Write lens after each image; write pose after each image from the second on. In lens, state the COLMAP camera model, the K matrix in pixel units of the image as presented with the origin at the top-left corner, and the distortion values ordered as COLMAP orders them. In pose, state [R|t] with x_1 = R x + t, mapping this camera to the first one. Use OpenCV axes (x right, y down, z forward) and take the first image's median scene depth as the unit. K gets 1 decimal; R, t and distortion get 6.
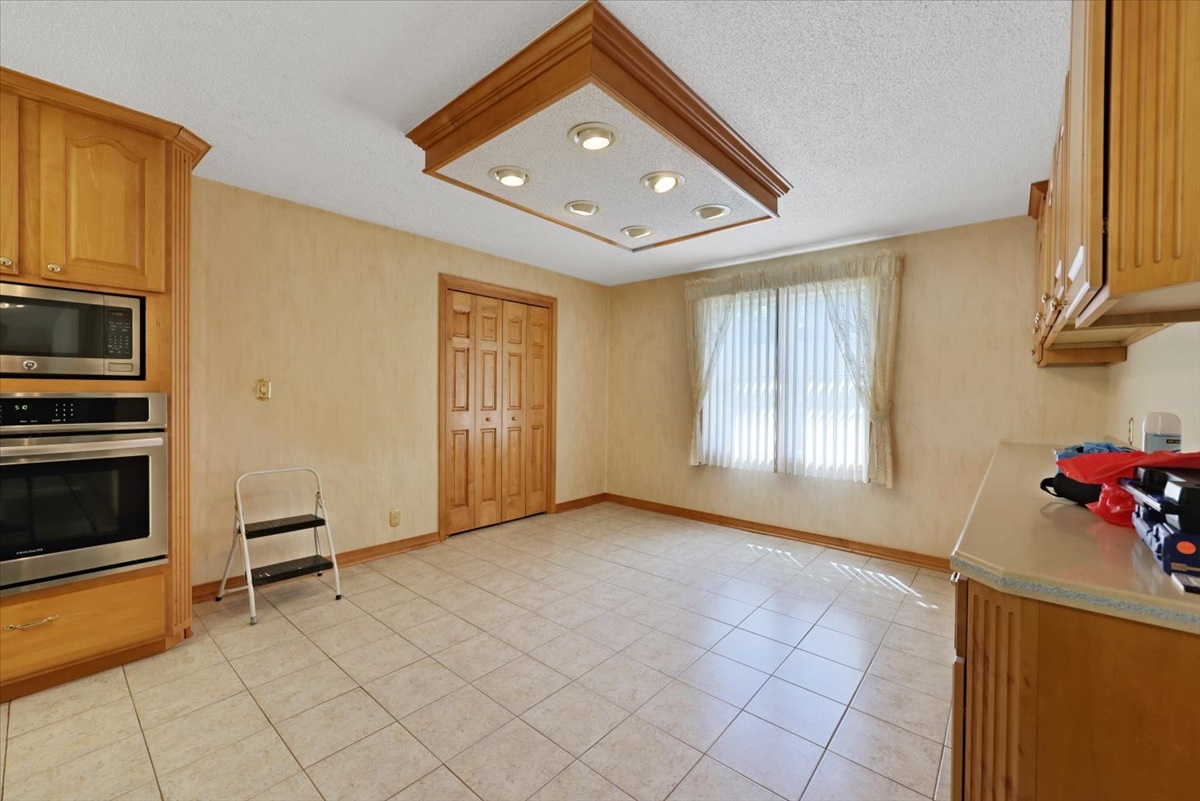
lens RADIAL K [[479.8, 0, 598.8], [0, 479.8, 399.4], [0, 0, 1]] dist [0.001188, 0.000191]
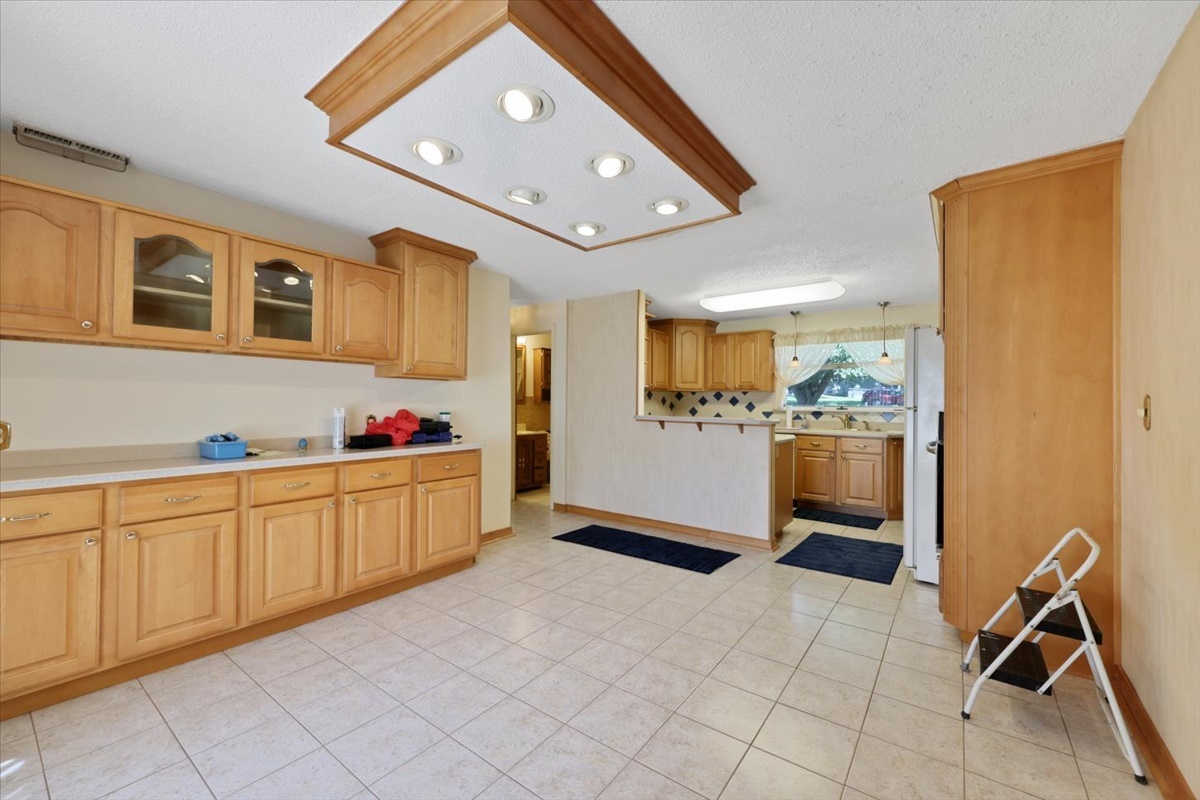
lens RADIAL K [[479.8, 0, 600.5], [0, 479.8, 400.4], [0, 0, 1]] dist [0.001188, 0.000191]
pose [[-0.997749, -0.016631, -0.064958, 0.029084], [-0.017051, 0.999837, 0.005917, -0.032616], [0.064849, 0.007012, -0.997870, 2.138690]]
